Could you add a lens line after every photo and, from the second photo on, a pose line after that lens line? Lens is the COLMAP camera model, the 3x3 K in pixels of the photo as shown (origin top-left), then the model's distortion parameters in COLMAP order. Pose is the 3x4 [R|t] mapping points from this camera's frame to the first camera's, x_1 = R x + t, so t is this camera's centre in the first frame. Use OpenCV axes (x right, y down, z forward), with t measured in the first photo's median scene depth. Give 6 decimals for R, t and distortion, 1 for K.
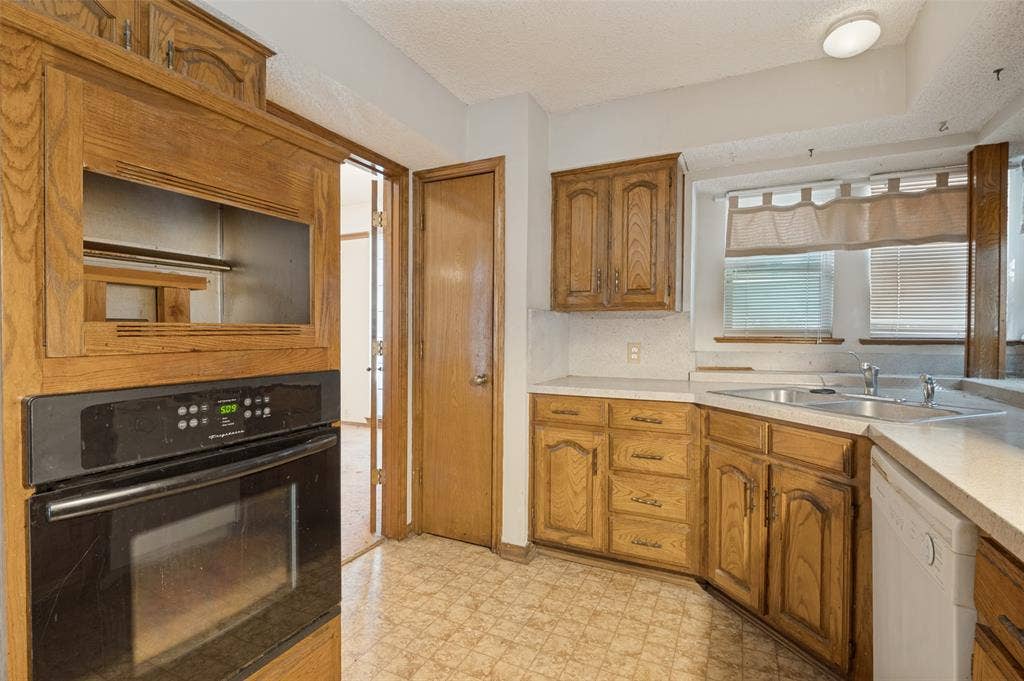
lens RADIAL K [[466.7, 0, 513.0], [0, 466.7, 338.5], [0, 0, 1]] dist [-0.013308, -0.002714]
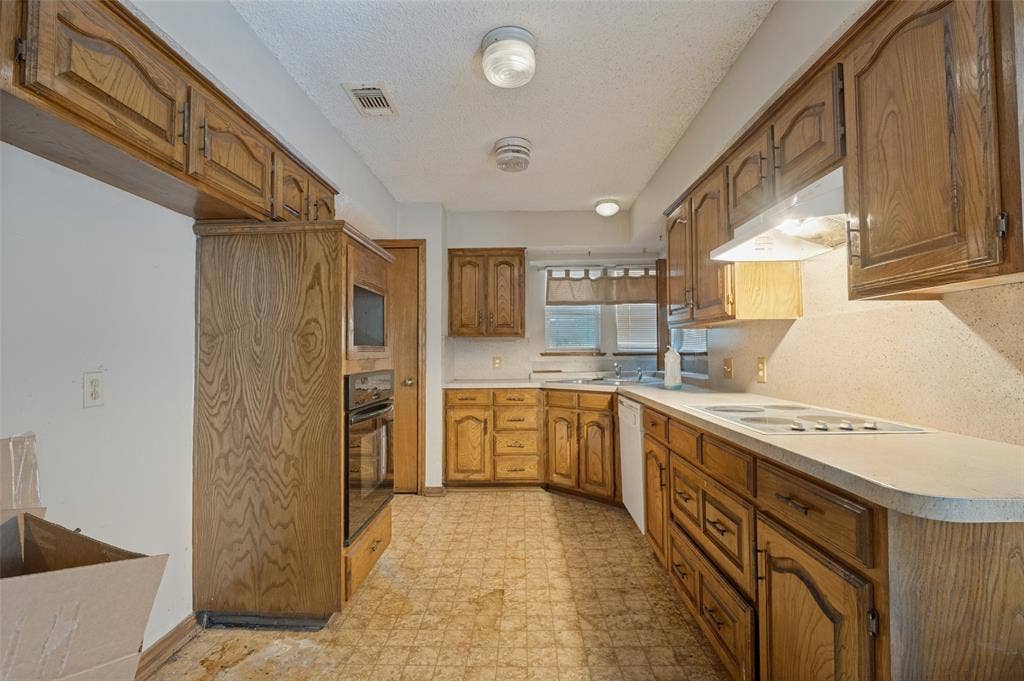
lens RADIAL K [[466.7, 0, 517.3], [0, 466.7, 334.8], [0, 0, 1]] dist [-0.013308, -0.002714]
pose [[0.905014, 0.007464, 0.425317, -0.430844], [0.015200, 0.998640, -0.049869, 0.017282], [-0.425111, 0.051597, 0.903669, -0.578808]]
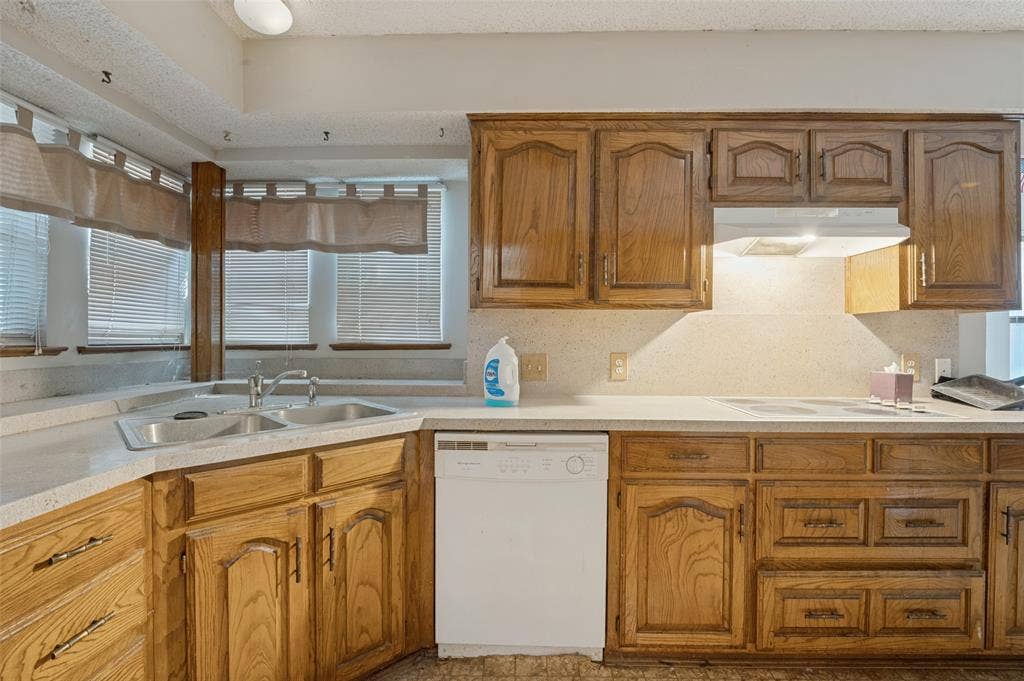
lens RADIAL K [[444.7, 0, 518.9], [0, 444.7, 345.8], [0, 0, 1]] dist [-0.016265, -0.000807]
pose [[-0.411901, -0.015229, 0.911102, -0.202151], [0.009279, 0.999738, 0.020906, -0.009722], [-0.911182, 0.017066, -0.411651, 0.732583]]
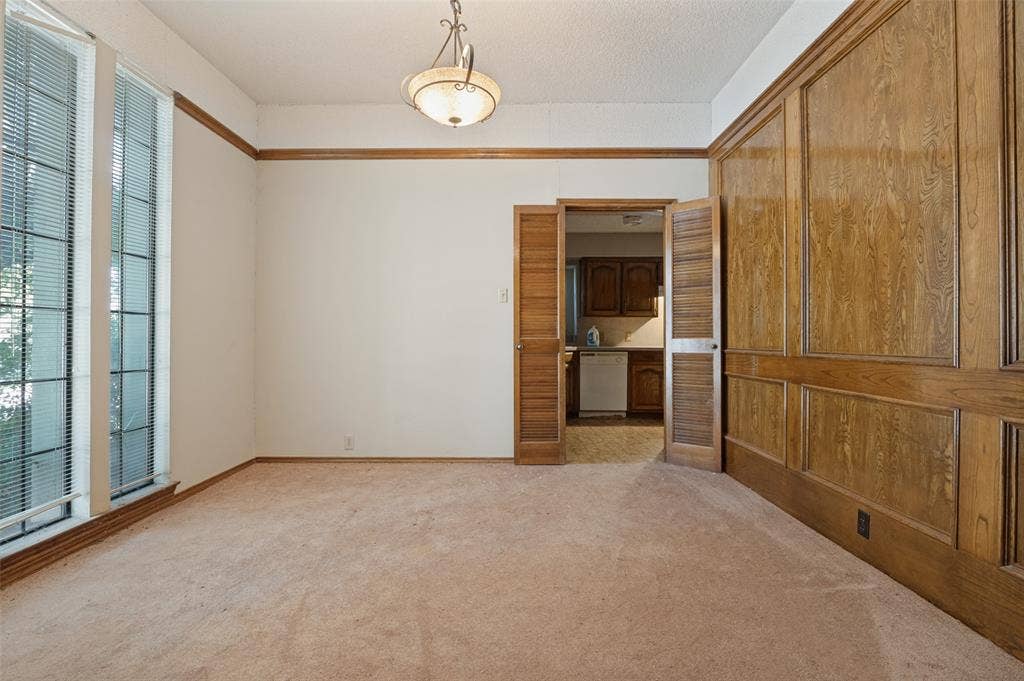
lens RADIAL K [[466.7, 0, 509.9], [0, 466.7, 345.1], [0, 0, 1]] dist [-0.013308, -0.002714]
pose [[-0.422827, -0.001269, 0.906210, -1.680337], [0.007481, 0.999960, 0.004890, 0.083865], [-0.906180, 0.008847, -0.422800, 1.989886]]
